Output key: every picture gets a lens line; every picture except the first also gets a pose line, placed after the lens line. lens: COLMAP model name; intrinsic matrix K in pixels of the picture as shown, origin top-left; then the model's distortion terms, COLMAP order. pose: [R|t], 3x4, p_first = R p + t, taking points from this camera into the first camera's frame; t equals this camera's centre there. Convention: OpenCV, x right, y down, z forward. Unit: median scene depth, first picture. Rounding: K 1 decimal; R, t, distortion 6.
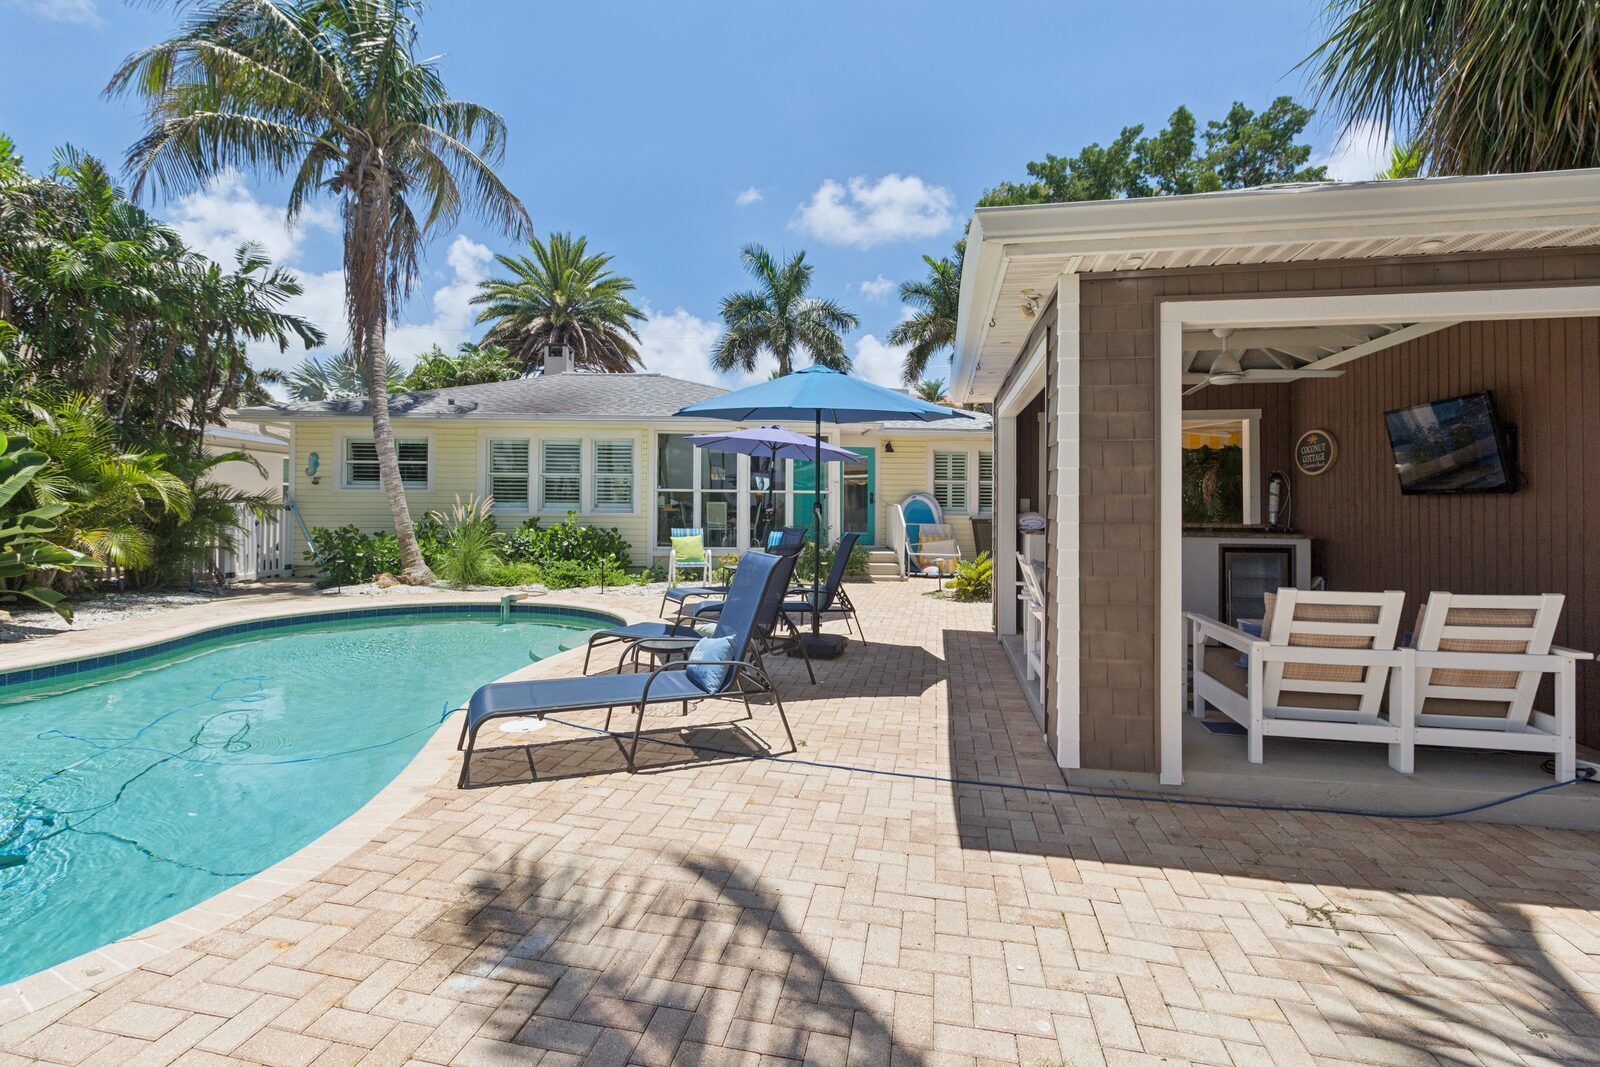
lens RADIAL K [[715.7, 0, 758.3], [0, 715.7, 500.5], [0, 0, 1]] dist [0.009672, -0.000627]
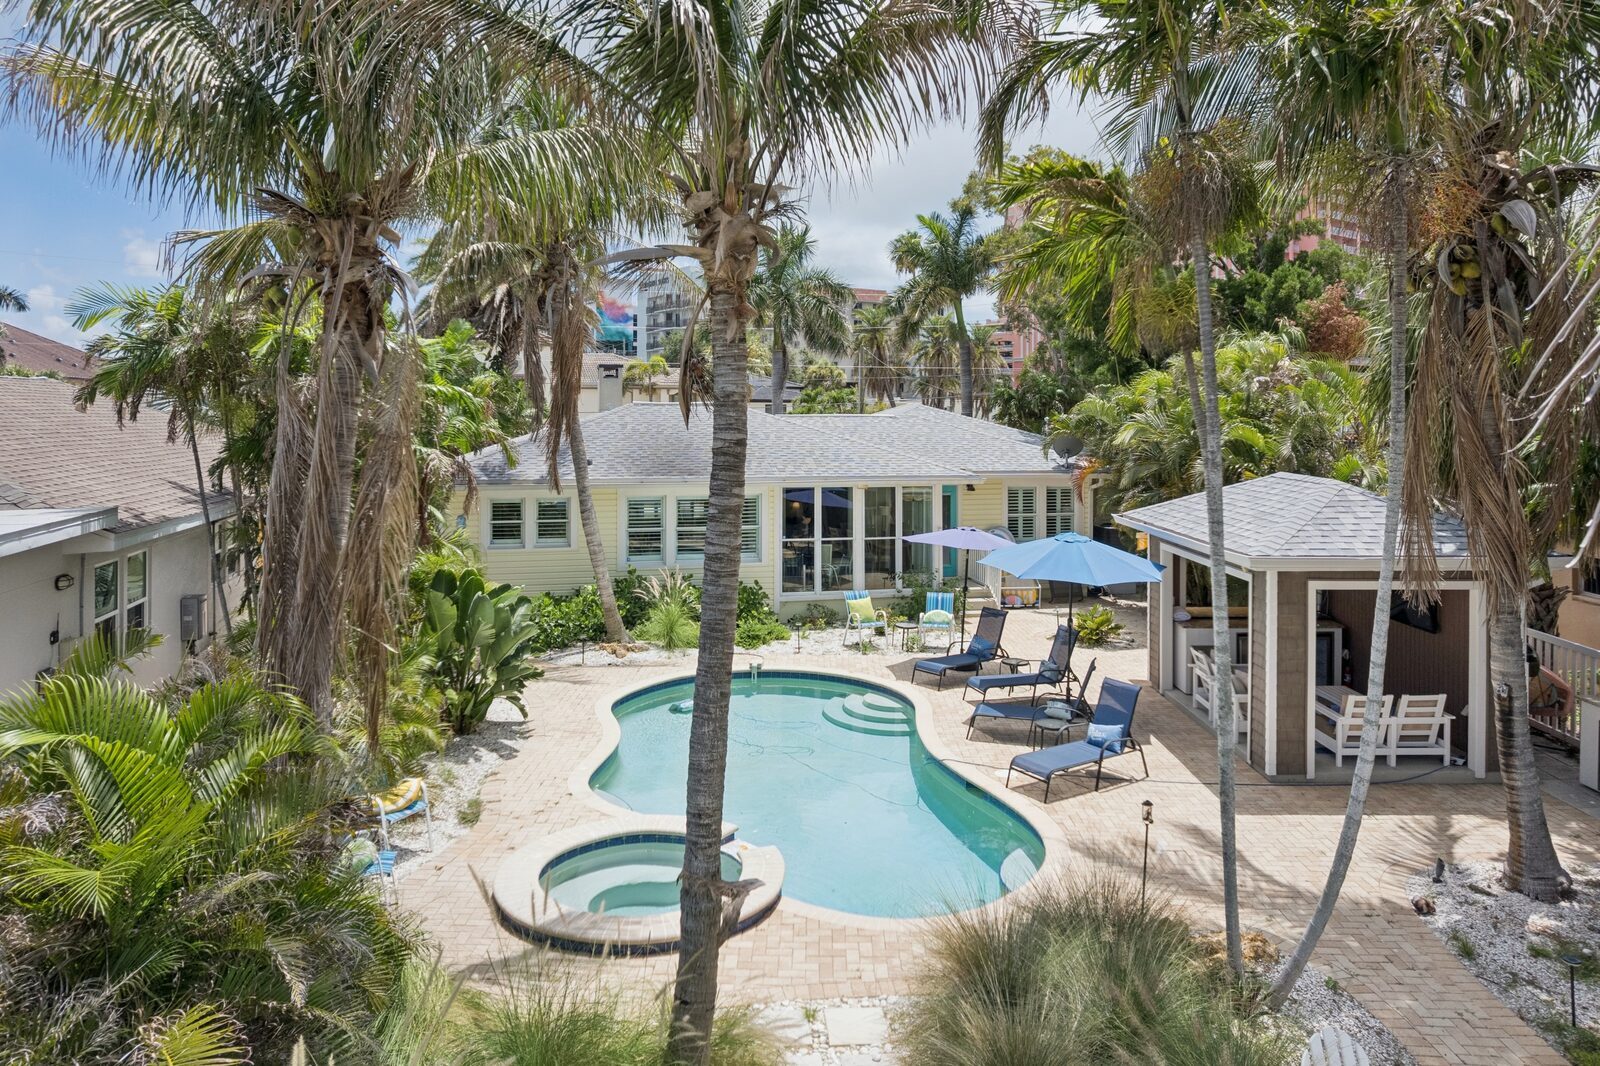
lens RADIAL K [[924.4, 0, 797.2], [0, 924.4, 457.2], [0, 0, 1]] dist [-0.004719, 0.000420]
pose [[0.985588, -0.010669, 0.168827, -0.848982], [0.007995, 0.999832, 0.016513, -0.389297], [-0.168975, -0.014926, 0.985507, -0.908983]]
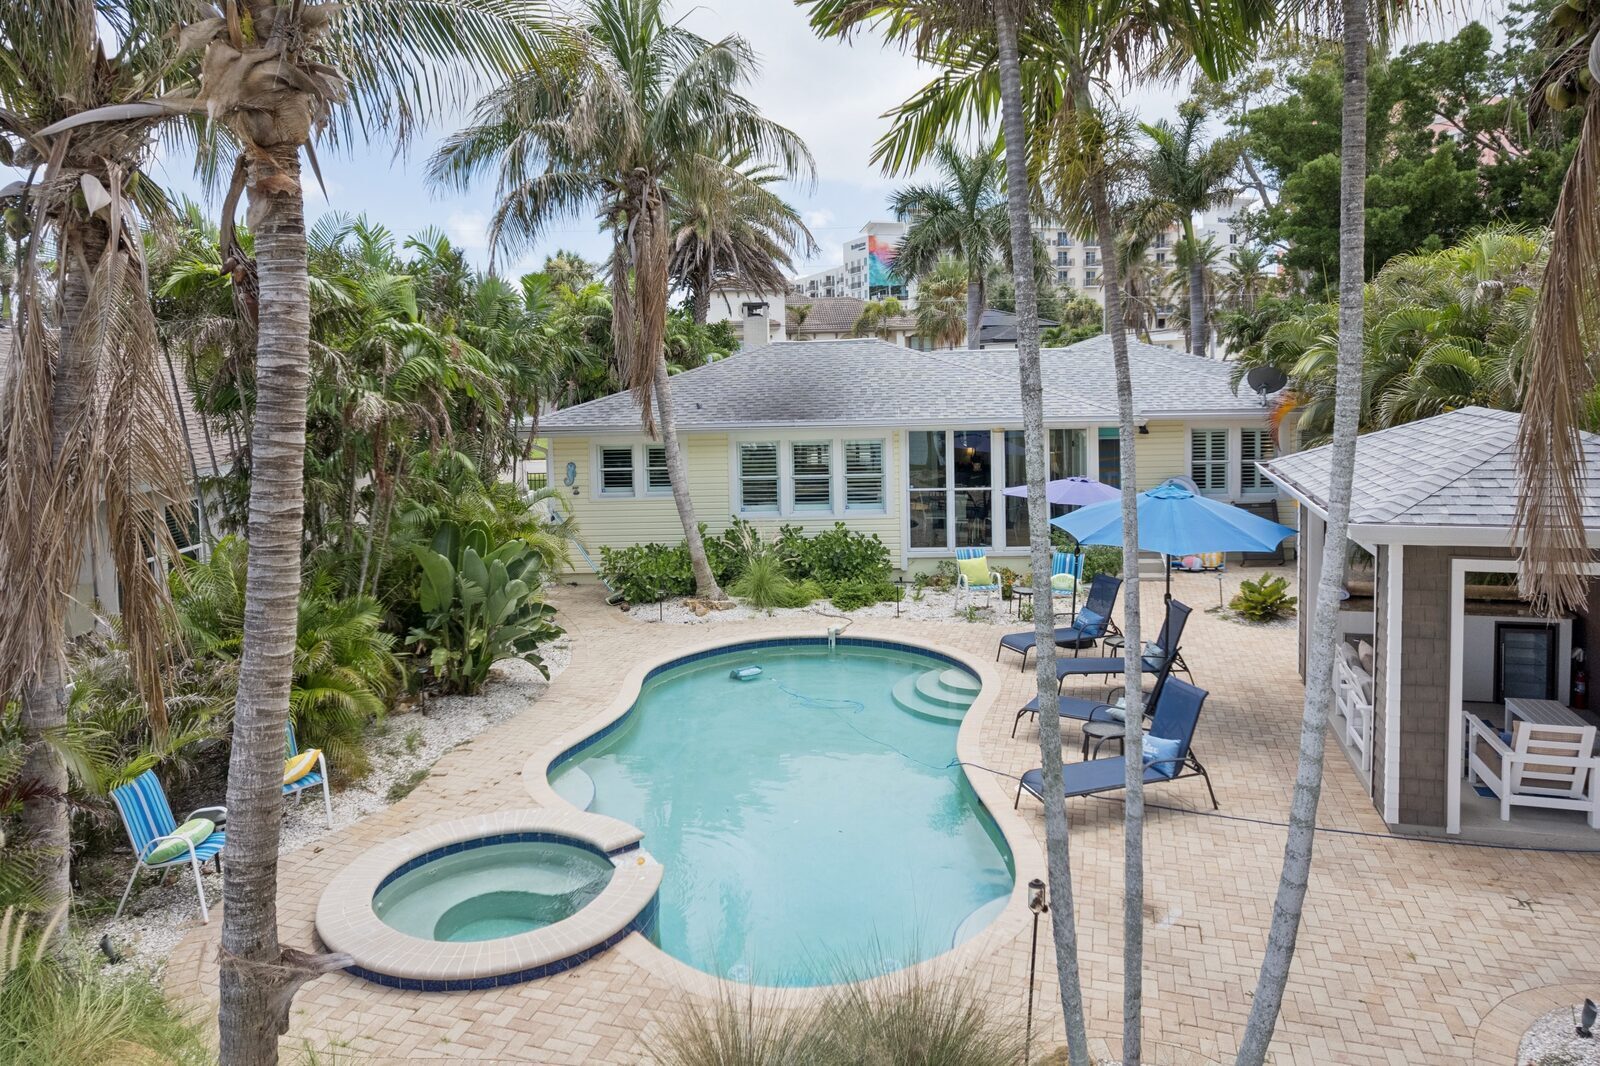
lens RADIAL K [[944.0, 0, 820.5], [0, 944.0, 448.0], [0, 0, 1]] dist [-0.033079, 0.029802]
pose [[0.996941, -0.022036, -0.074985, -0.391254], [0.026698, 0.997734, 0.061756, -0.367421], [0.073454, -0.063569, 0.995271, -0.671013]]
